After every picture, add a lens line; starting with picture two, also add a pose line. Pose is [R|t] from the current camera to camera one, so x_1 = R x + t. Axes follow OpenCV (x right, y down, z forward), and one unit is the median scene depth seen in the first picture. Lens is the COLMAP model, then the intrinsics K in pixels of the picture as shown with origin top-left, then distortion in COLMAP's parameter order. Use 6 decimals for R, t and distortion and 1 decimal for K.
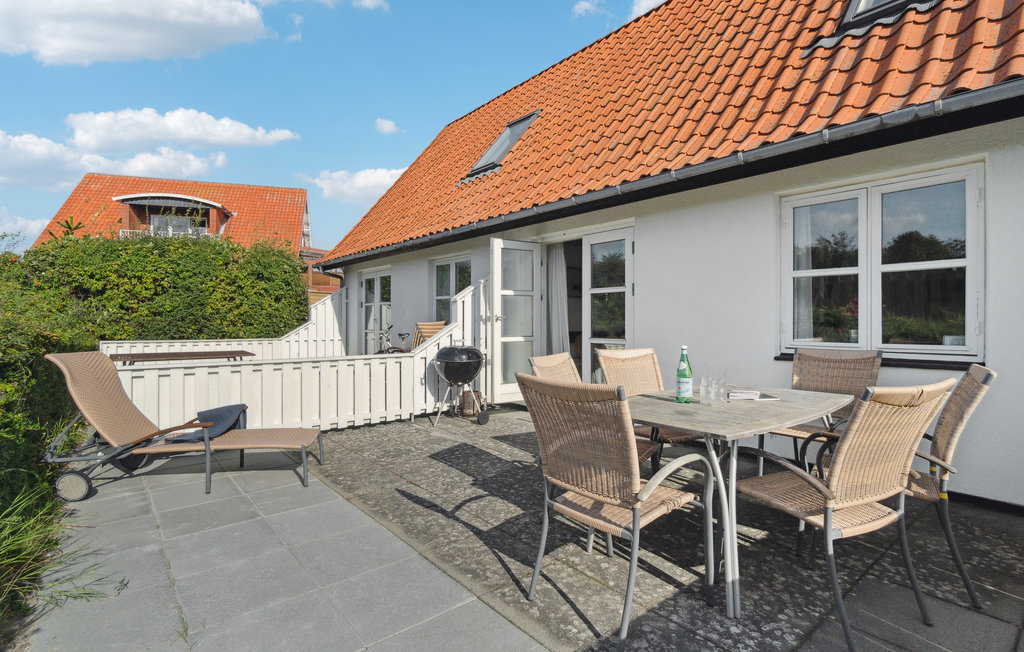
lens RADIAL K [[465.7, 0, 515.2], [0, 465.7, 324.8], [0, 0, 1]] dist [0.004689, 0.000160]
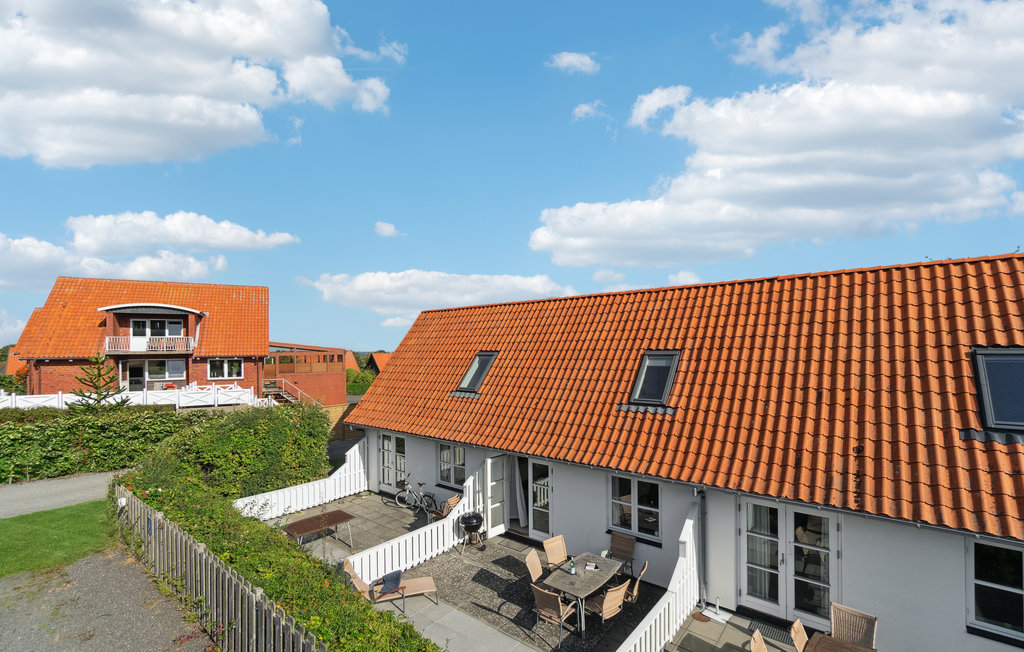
lens RADIAL K [[459.4, 0, 509.2], [0, 459.4, 329.8], [0, 0, 1]] dist [0.002845, -0.000211]
pose [[0.980959, -0.003966, 0.194174, -0.485071], [0.004140, 0.999991, -0.000487, -1.073883], [-0.194171, 0.001281, 0.980967, -1.457616]]
